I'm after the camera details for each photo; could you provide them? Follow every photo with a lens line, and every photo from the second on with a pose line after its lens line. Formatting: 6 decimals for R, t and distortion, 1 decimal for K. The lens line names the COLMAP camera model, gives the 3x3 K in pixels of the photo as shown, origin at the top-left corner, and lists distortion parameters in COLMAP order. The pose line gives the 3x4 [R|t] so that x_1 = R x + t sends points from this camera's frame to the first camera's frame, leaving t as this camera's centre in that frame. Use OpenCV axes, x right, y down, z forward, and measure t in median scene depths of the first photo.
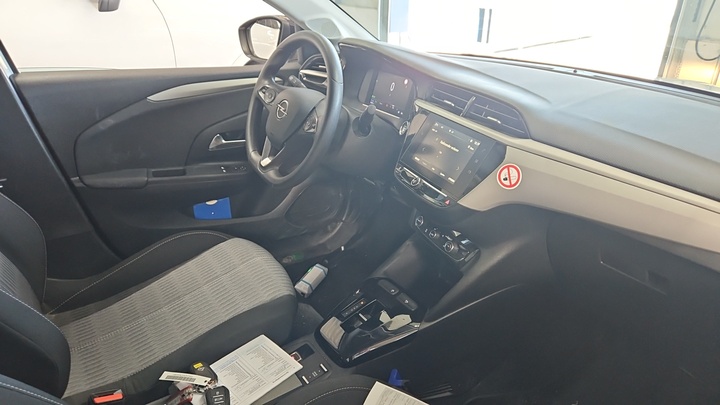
lens RADIAL K [[481.0, 0, 368.4], [0, 481.0, 202.3], [0, 0, 1]] dist [0.000662, -0.001747]
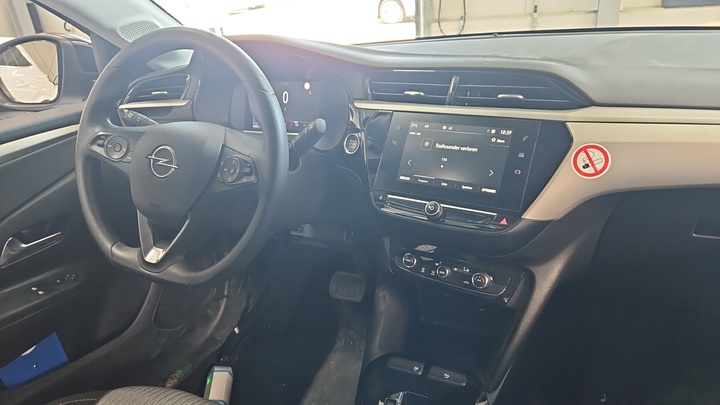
lens RADIAL K [[481.0, 0, 368.4], [0, 481.0, 202.3], [0, 0, 1]] dist [0.000662, -0.001747]
pose [[0.848938, -0.288377, 0.442881, -0.240500], [0.305321, 0.951628, 0.034387, -0.089078], [-0.431374, 0.106029, 0.895921, 0.366984]]
